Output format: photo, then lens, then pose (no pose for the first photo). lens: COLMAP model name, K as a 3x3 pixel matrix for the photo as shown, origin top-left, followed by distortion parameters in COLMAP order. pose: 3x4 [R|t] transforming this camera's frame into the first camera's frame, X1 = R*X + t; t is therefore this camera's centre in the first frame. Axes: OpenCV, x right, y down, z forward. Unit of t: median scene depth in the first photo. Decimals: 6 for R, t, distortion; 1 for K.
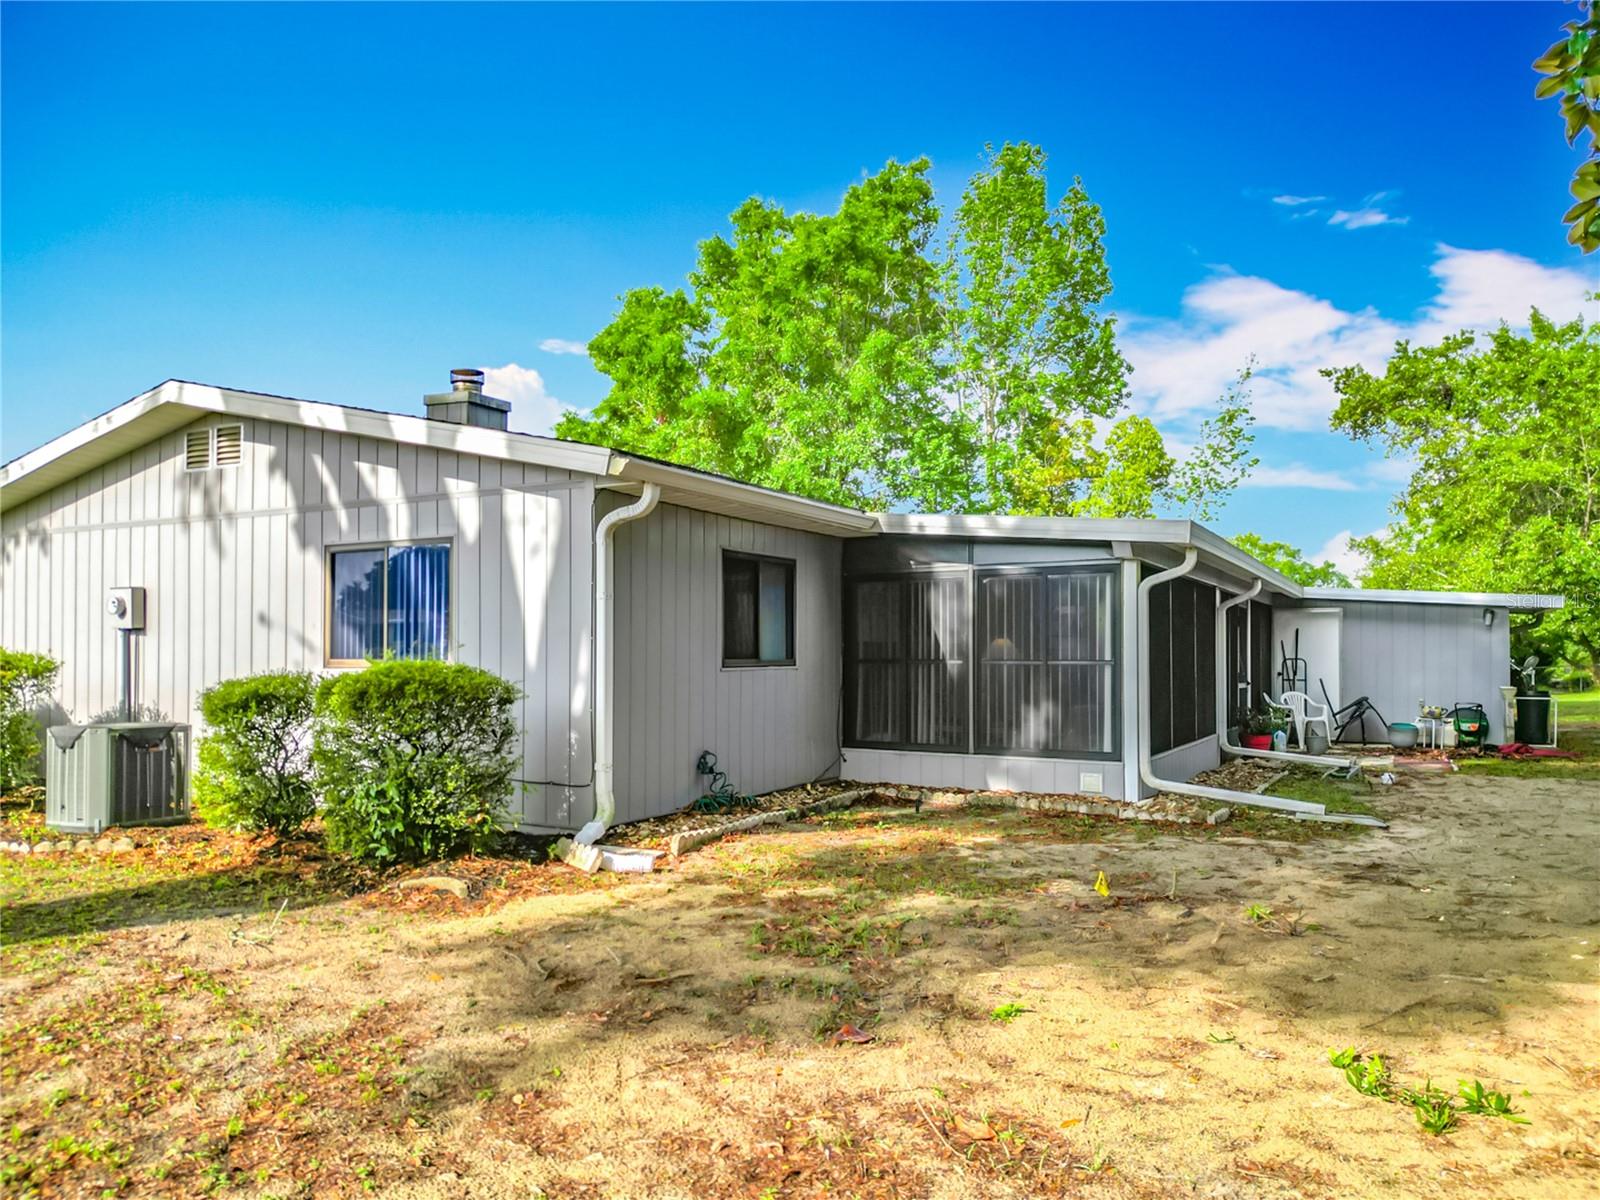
lens RADIAL K [[1105.9, 0, 800.0], [0, 1105.9, 600.0], [0, 0, 1]] dist [0.067862, -0.083528]
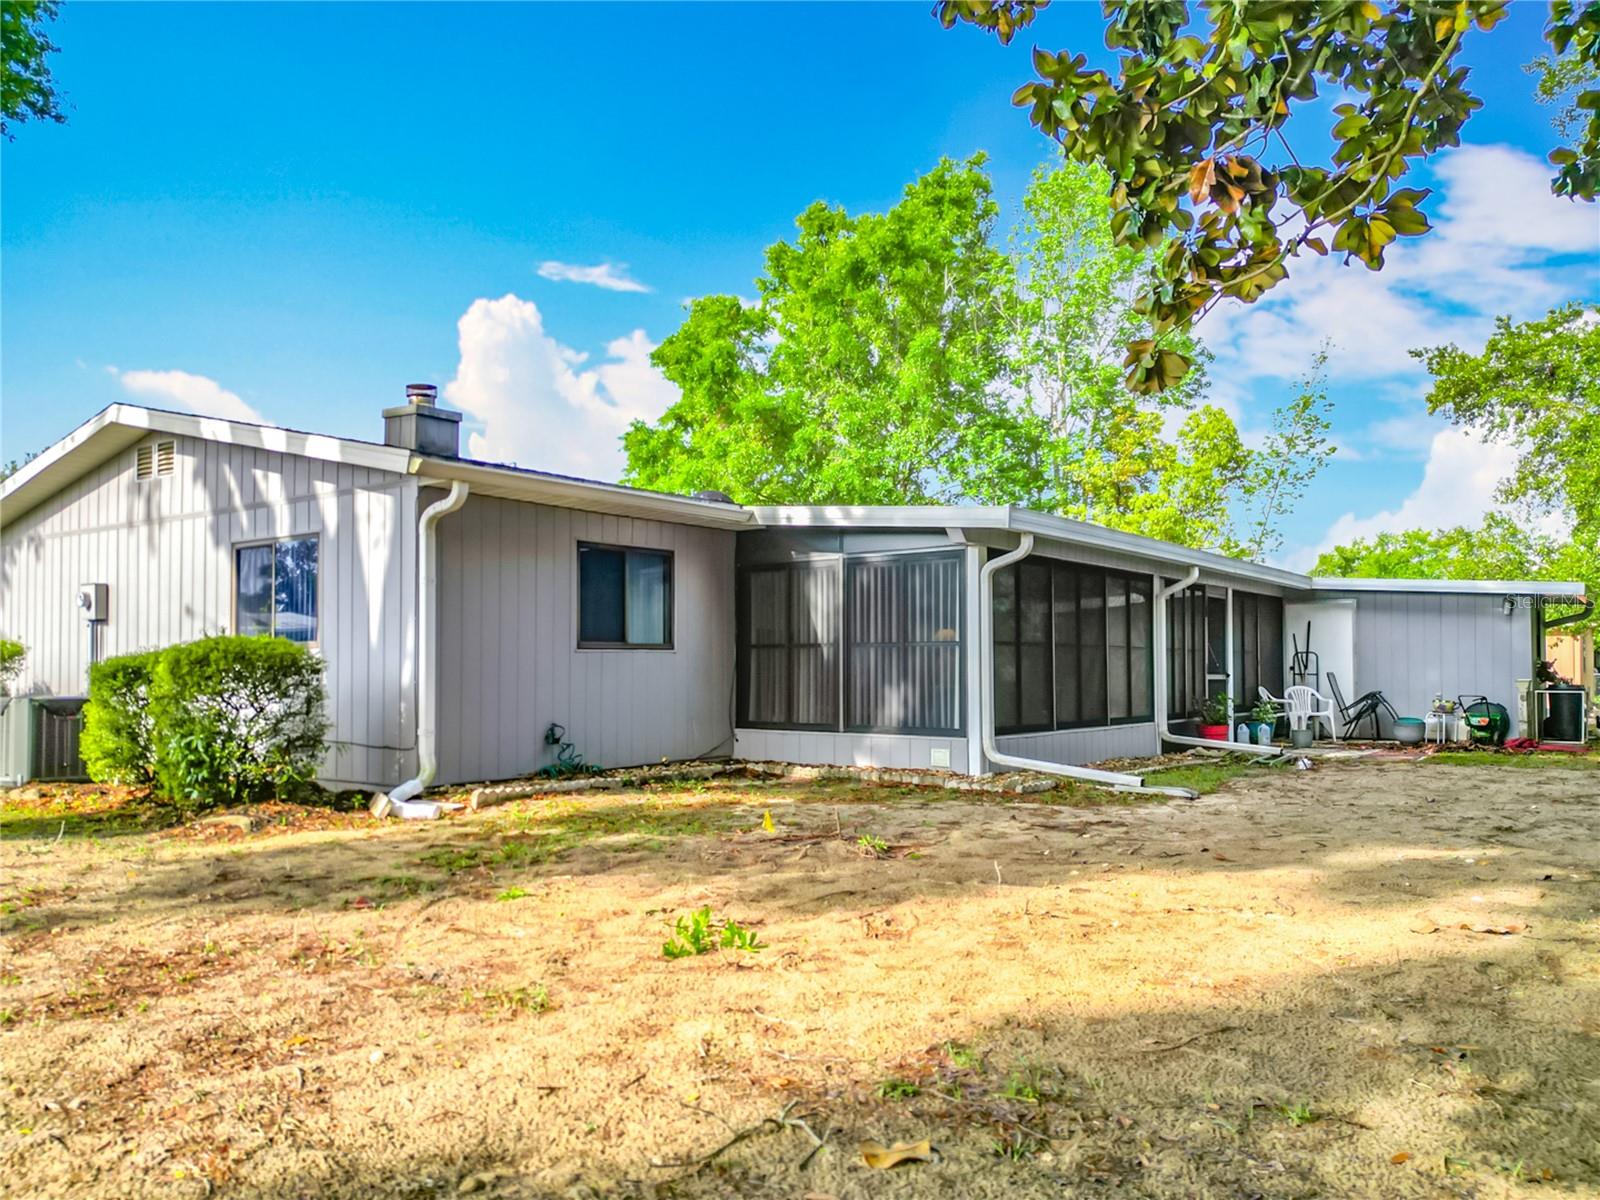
lens RADIAL K [[1141.5, 0, 800.0], [0, 1141.5, 600.0], [0, 0, 1]] dist [0.071080, -0.078102]
pose [[0.992343, -0.011298, -0.122994, 0.255542], [0.010341, 0.999911, -0.008415, 0.021791], [0.123078, 0.007079, 0.992372, -0.087230]]
